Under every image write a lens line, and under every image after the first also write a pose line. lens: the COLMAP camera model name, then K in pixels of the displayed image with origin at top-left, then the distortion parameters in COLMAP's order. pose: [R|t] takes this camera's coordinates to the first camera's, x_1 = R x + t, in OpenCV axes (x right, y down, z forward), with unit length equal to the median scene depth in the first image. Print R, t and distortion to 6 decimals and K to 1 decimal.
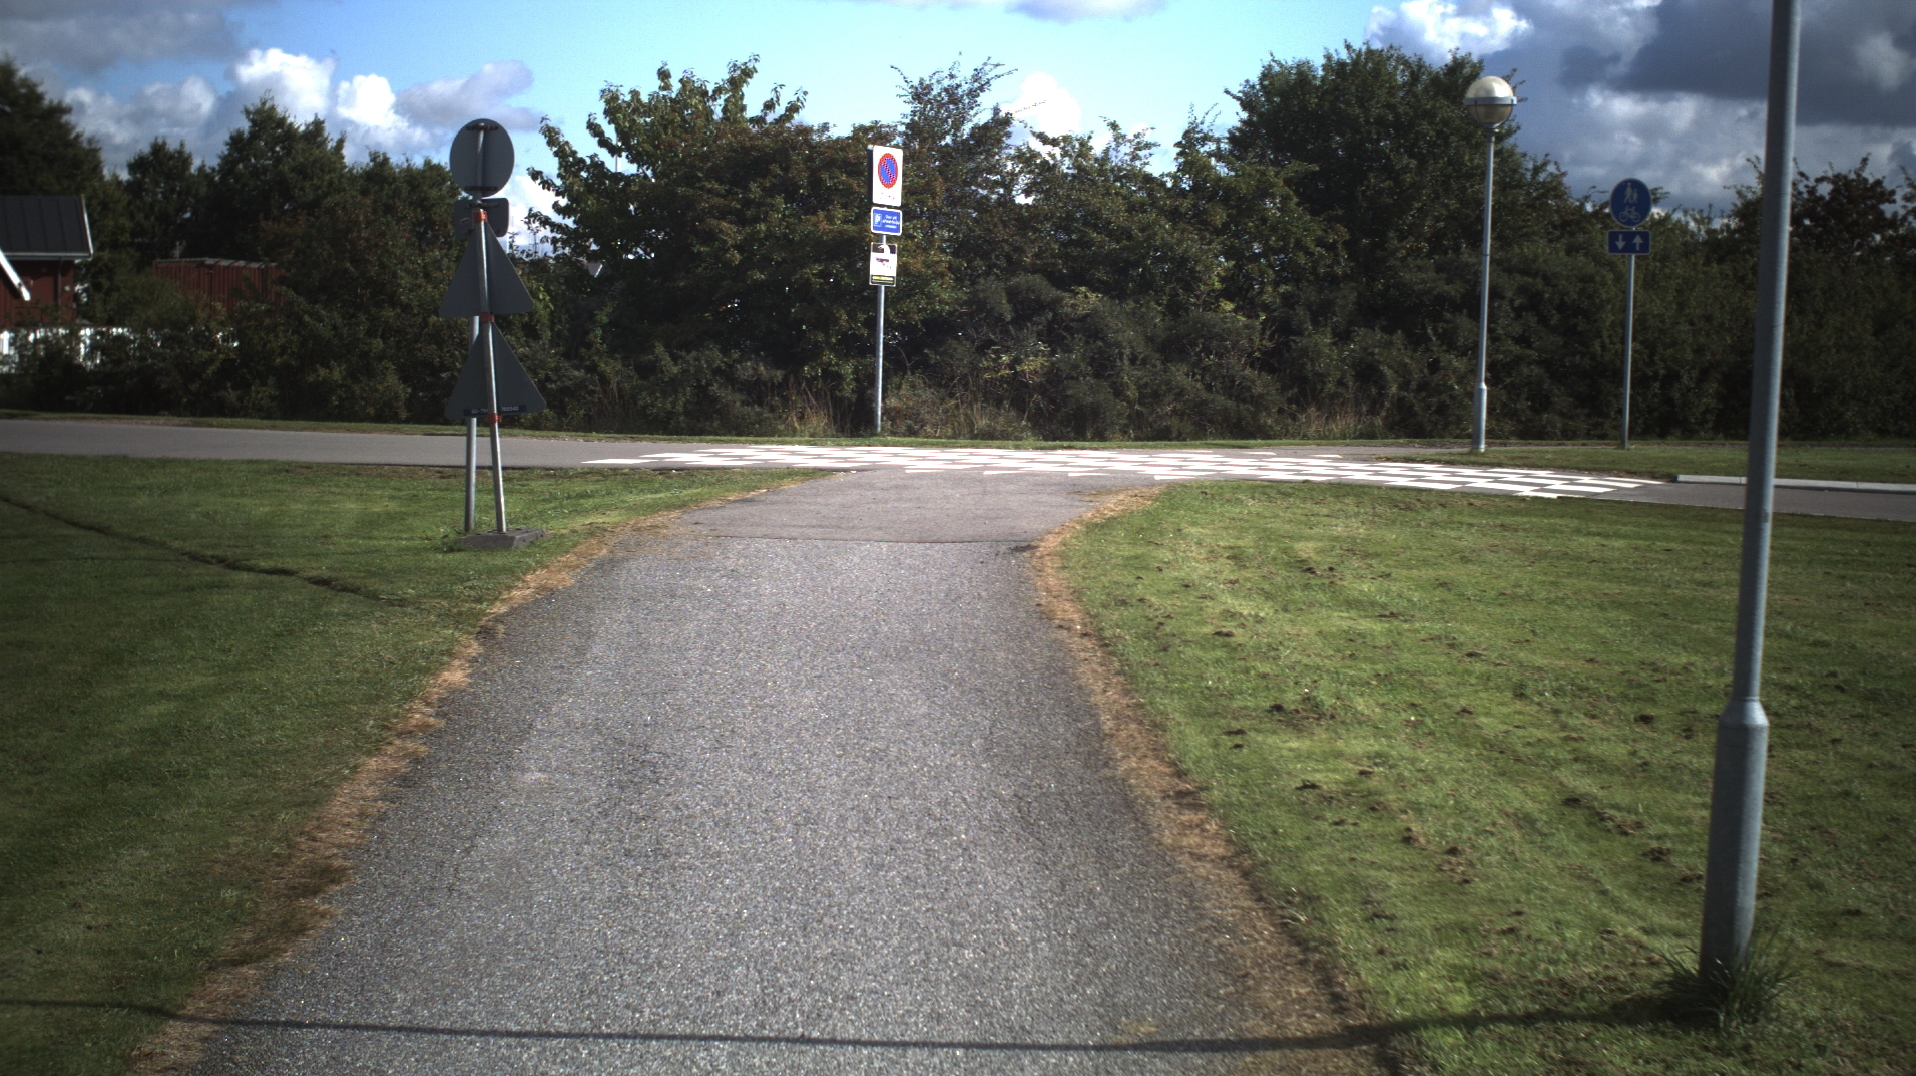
lens RADIAL K [[3415.6, 0, 984.8], [0, 3415.6, 535.0], [0, 0, 1]] dist [-0.310881, 0.469525]
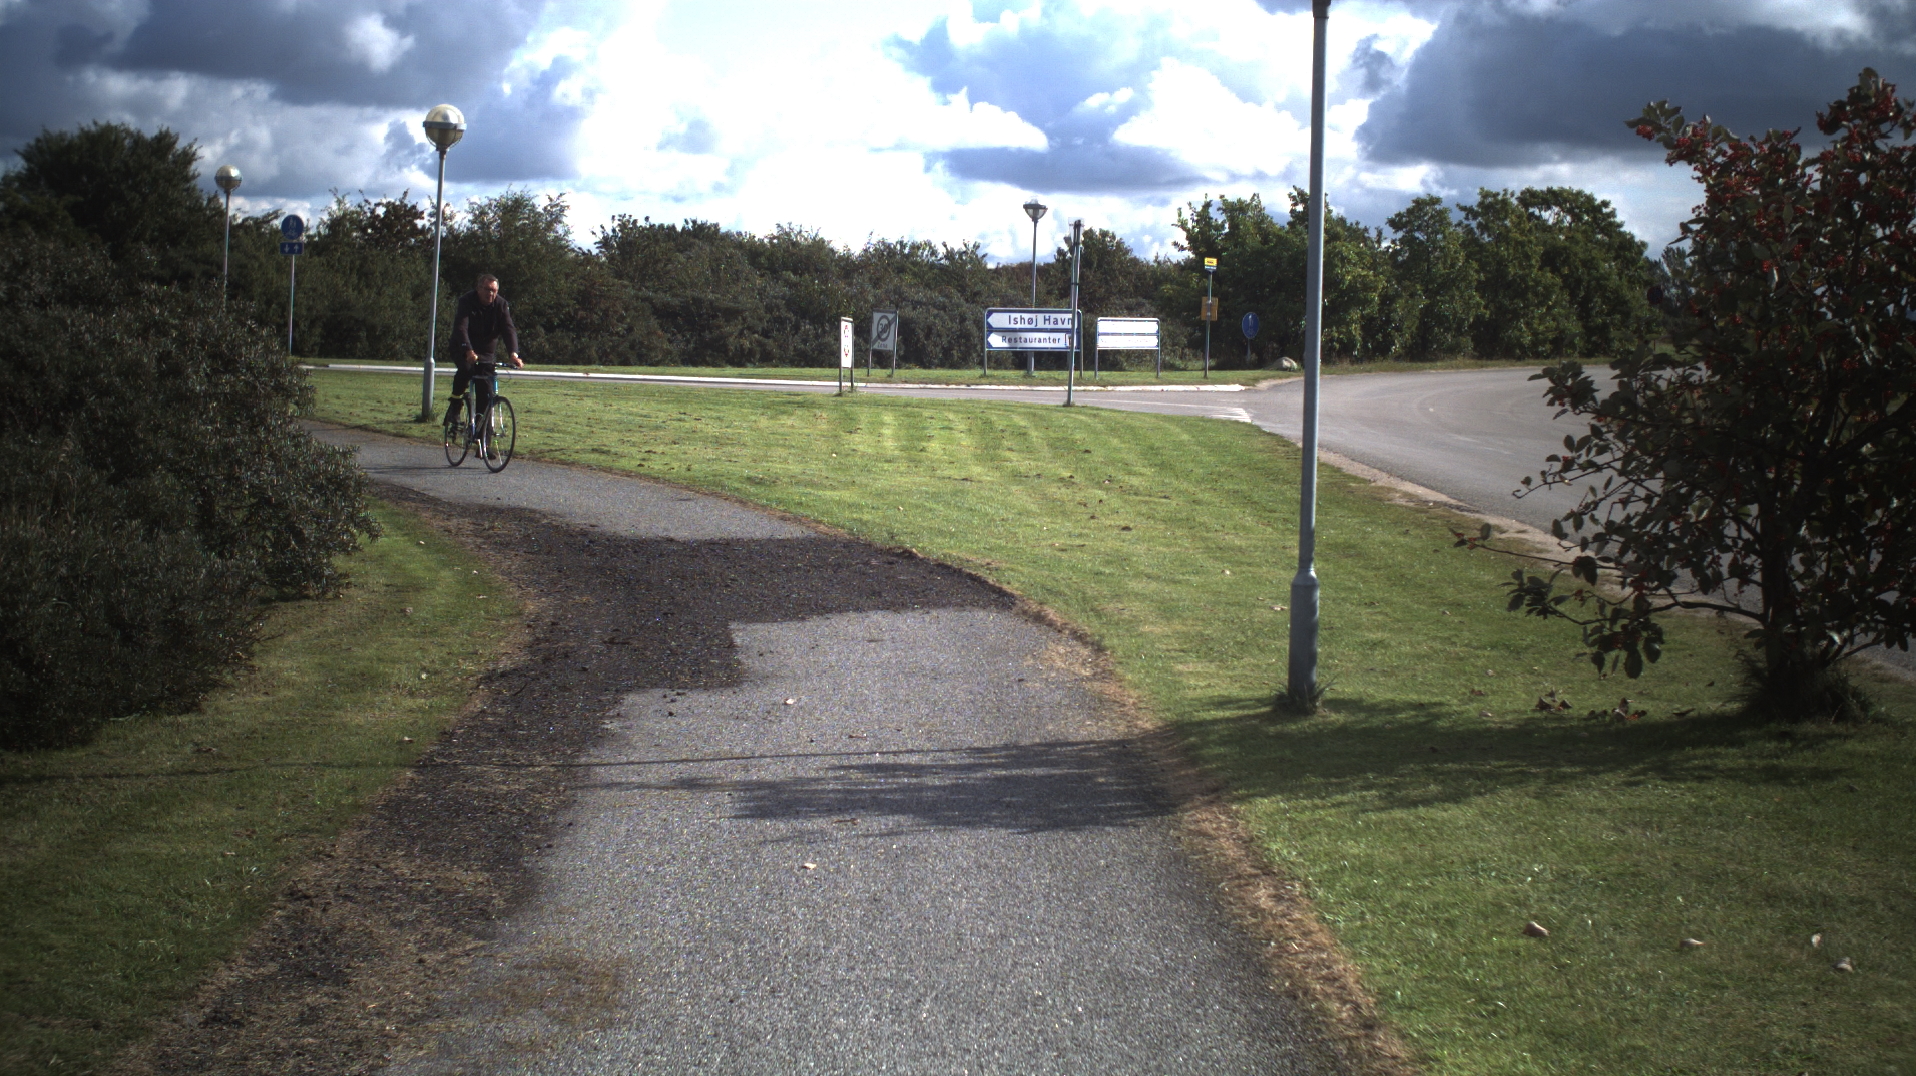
lens RADIAL K [[3415.6, 0, 984.8], [0, 3415.6, 535.0], [0, 0, 1]] dist [-0.310881, 0.469525]
pose [[0.905162, -0.016485, 0.424746, -0.204330], [0.013816, 0.999861, 0.009364, 0.047980], [-0.424841, -0.002608, 0.905264, -0.682604]]
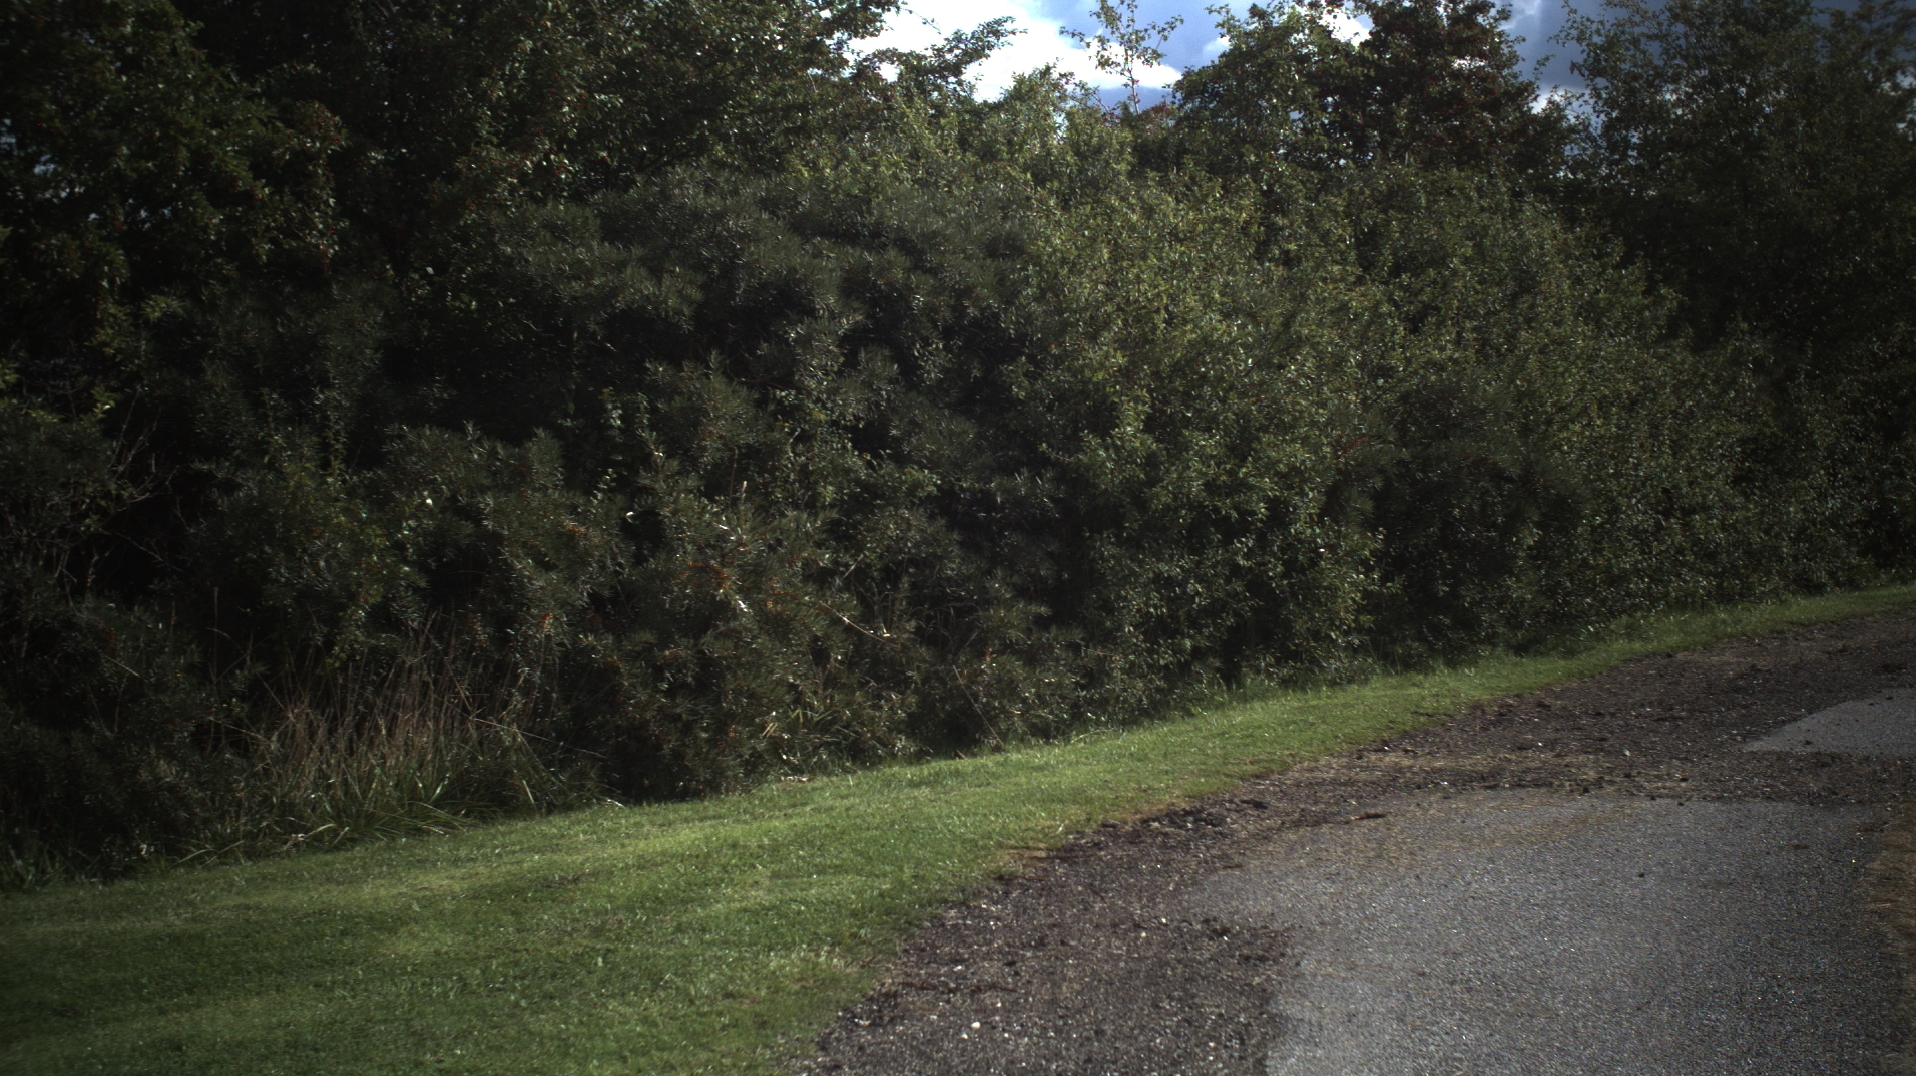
lens RADIAL K [[3415.6, 0, 984.8], [0, 3415.6, 535.0], [0, 0, 1]] dist [-0.310881, 0.469525]
pose [[0.919734, -0.050956, 0.389221, 0.036441], [0.045453, 0.998694, 0.023341, -0.056046], [-0.389902, -0.003777, 0.920849, 0.693973]]
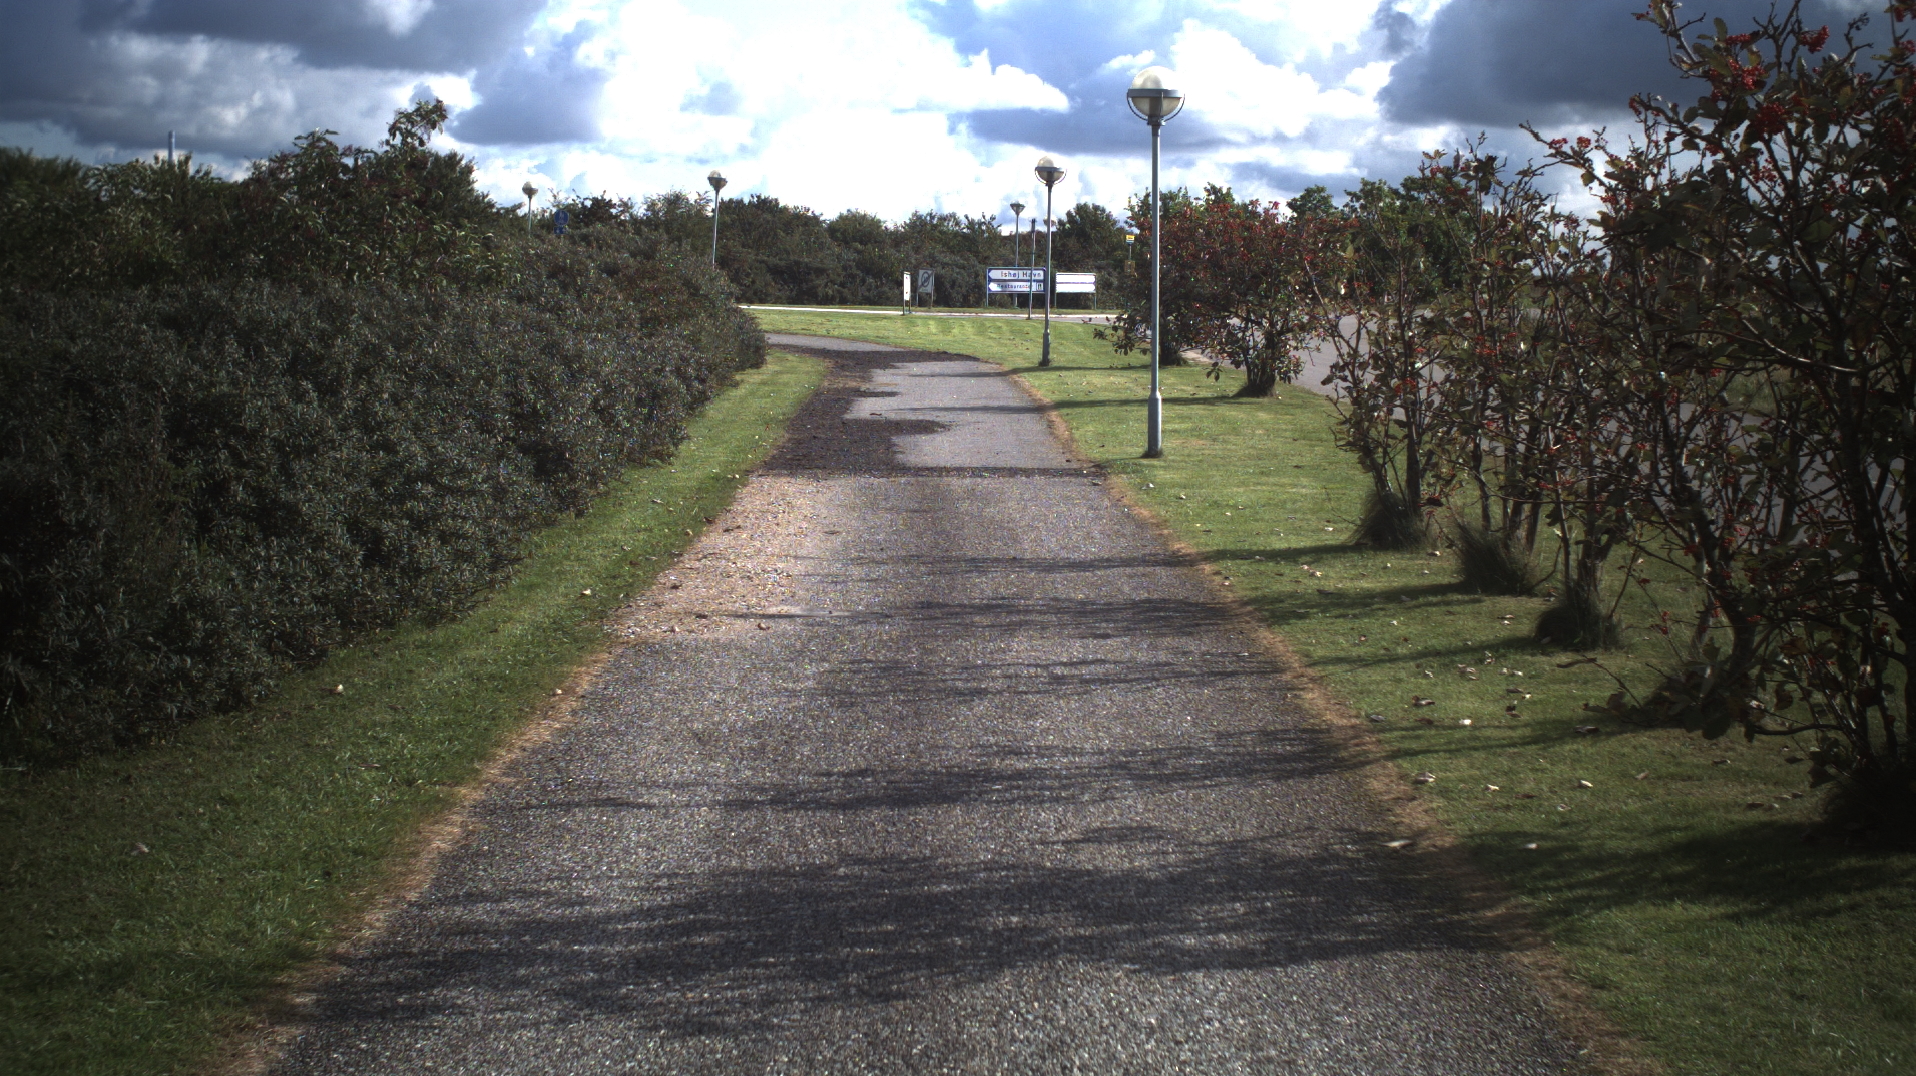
lens RADIAL K [[3415.6, 0, 984.8], [0, 3415.6, 535.0], [0, 0, 1]] dist [-0.310881, 0.469525]
pose [[0.908213, -0.022466, 0.417906, -0.593016], [0.015258, 0.999672, 0.020581, 0.103884], [-0.418231, -0.012315, 0.908257, -1.546019]]
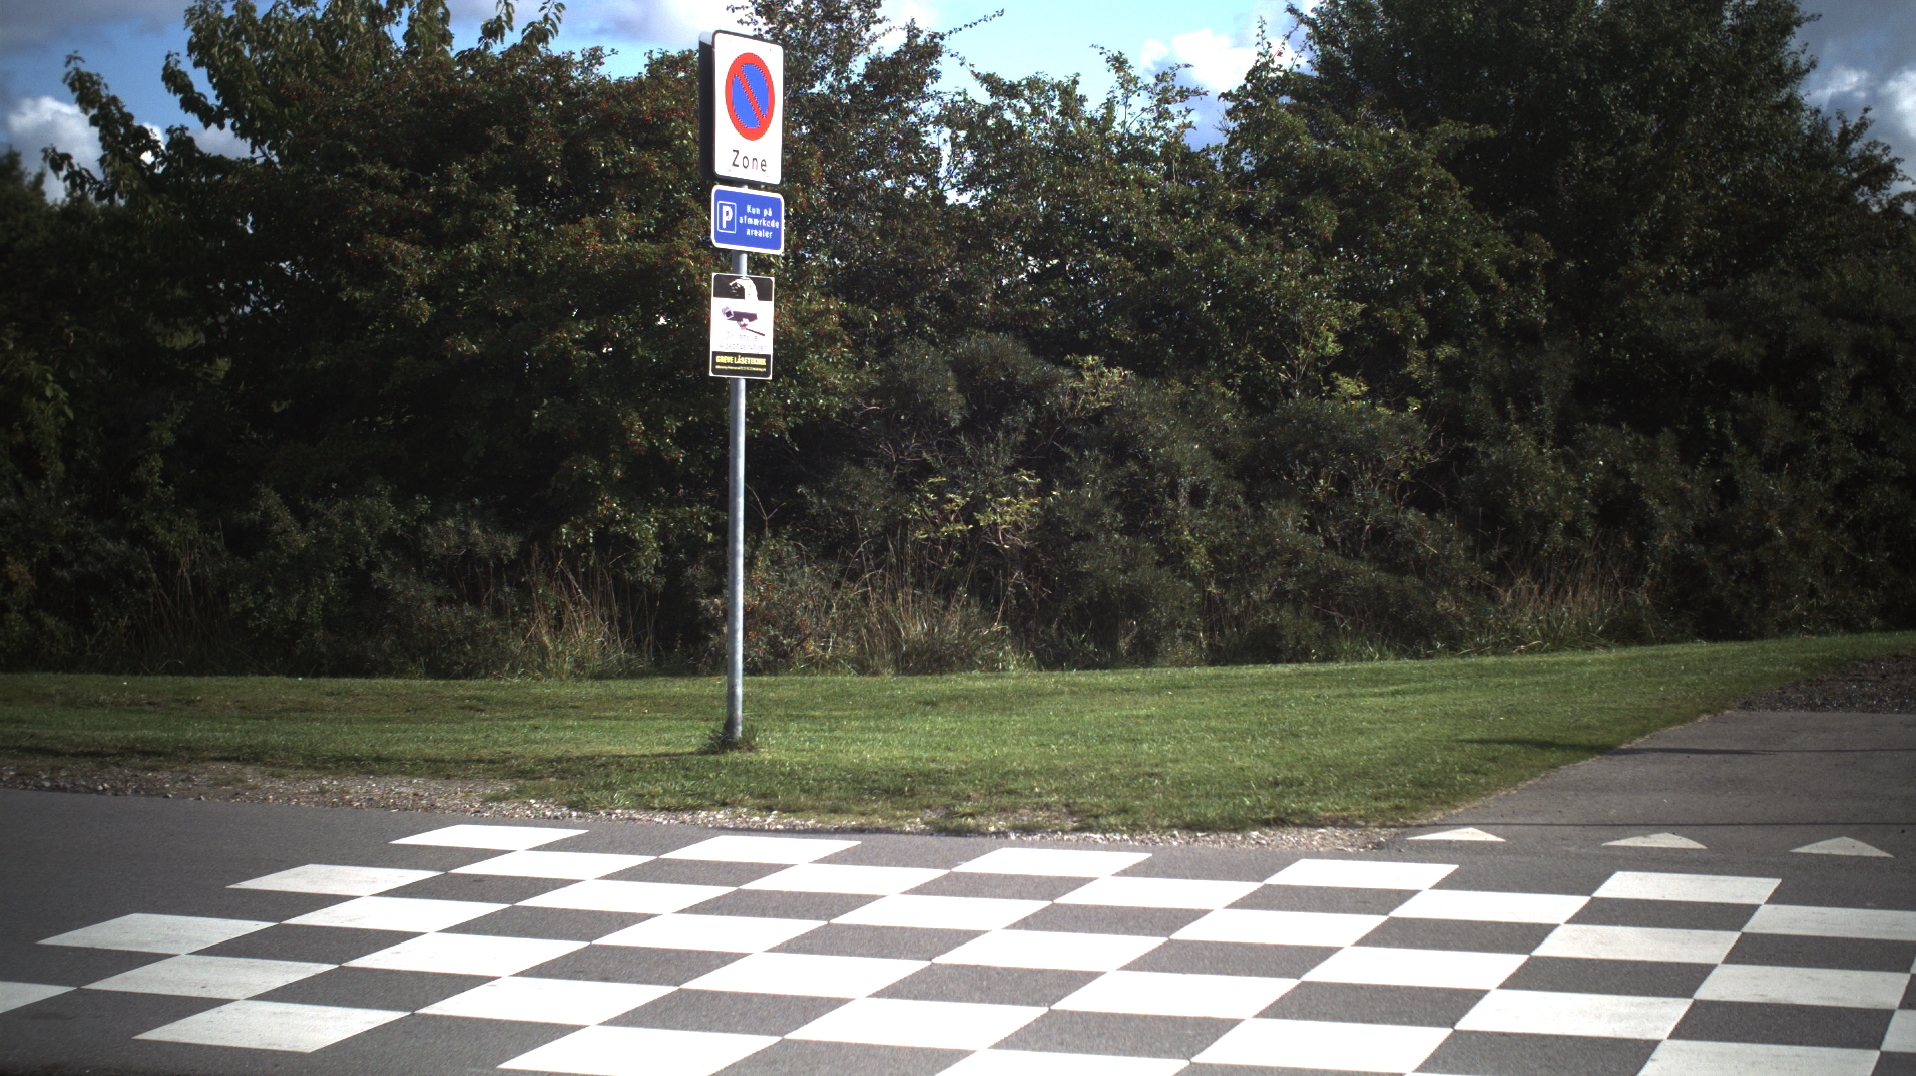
lens RADIAL K [[3415.6, 0, 984.8], [0, 3415.6, 535.0], [0, 0, 1]] dist [-0.310881, 0.469525]
pose [[0.997719, -0.017572, 0.065183, -0.022046], [0.018291, 0.999778, -0.010458, -0.039499], [-0.064985, 0.011626, 0.997819, 0.470366]]
